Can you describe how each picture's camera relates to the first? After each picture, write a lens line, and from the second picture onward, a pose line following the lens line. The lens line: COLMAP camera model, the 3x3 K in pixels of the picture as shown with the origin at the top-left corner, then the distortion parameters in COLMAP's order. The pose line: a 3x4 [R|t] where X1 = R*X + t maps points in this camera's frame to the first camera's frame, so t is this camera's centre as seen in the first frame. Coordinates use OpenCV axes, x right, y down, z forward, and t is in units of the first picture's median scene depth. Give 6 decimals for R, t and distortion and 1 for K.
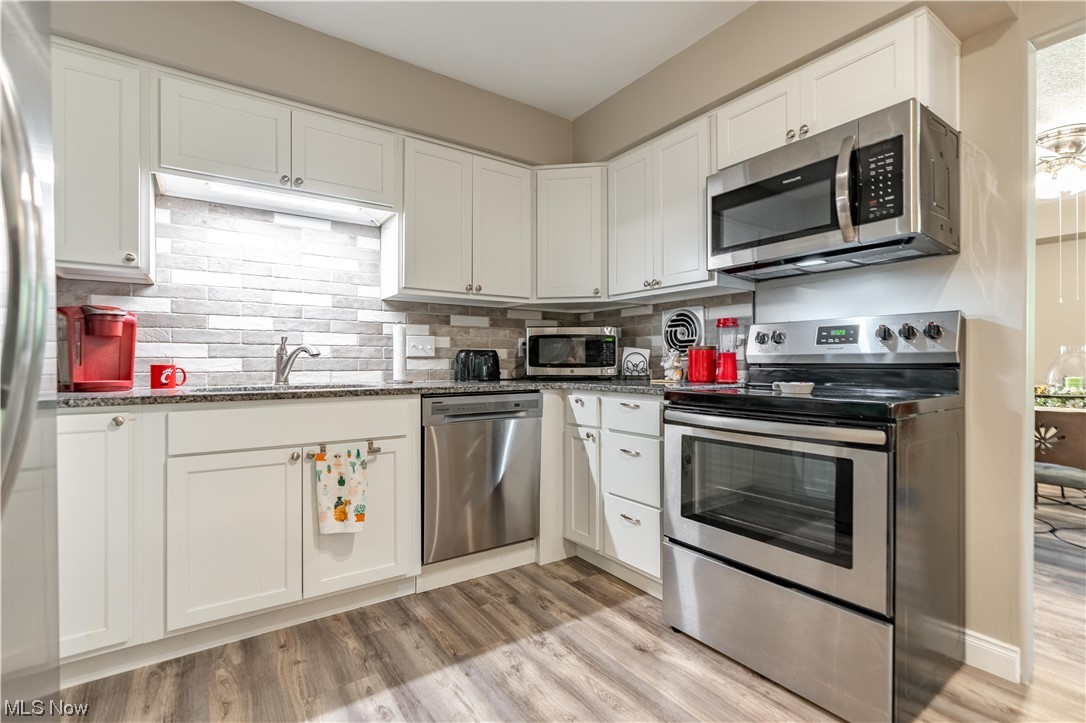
lens RADIAL K [[491.5, 0, 544.8], [0, 491.5, 362.2], [0, 0, 1]] dist [0.000557, 0.001559]
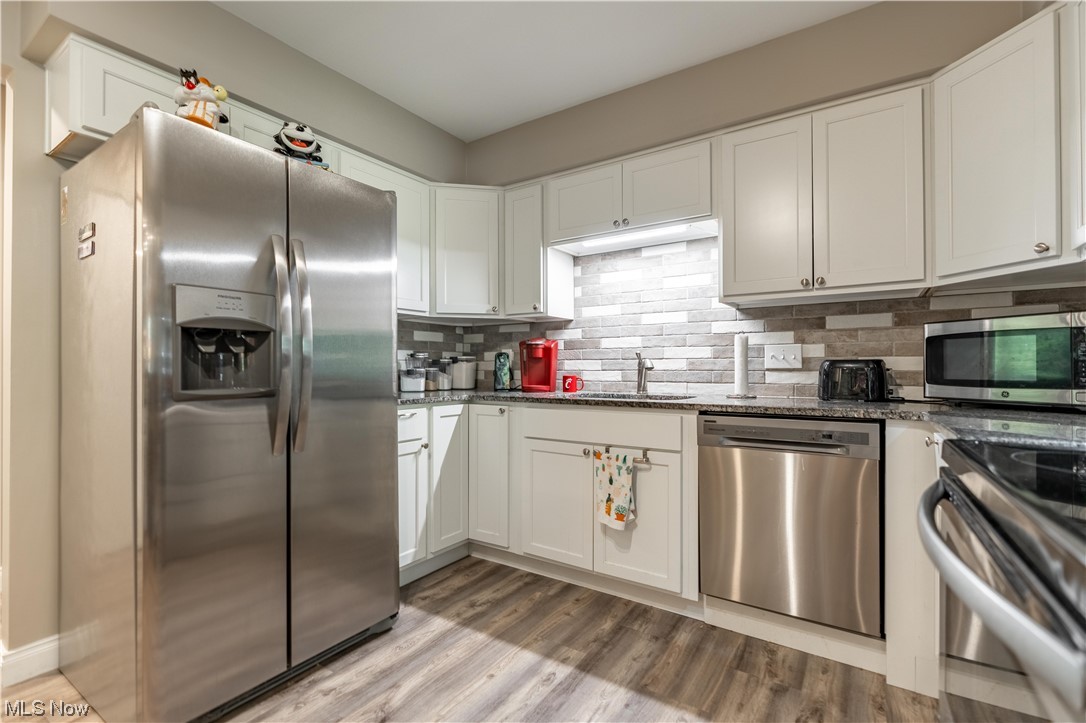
lens RADIAL K [[491.5, 0, 544.6], [0, 491.5, 365.1], [0, 0, 1]] dist [0.000557, 0.001559]
pose [[0.372666, -0.005552, -0.927949, 0.509109], [0.000746, 0.999984, -0.005683, -0.016458], [0.927965, 0.001426, 0.372664, 0.372715]]
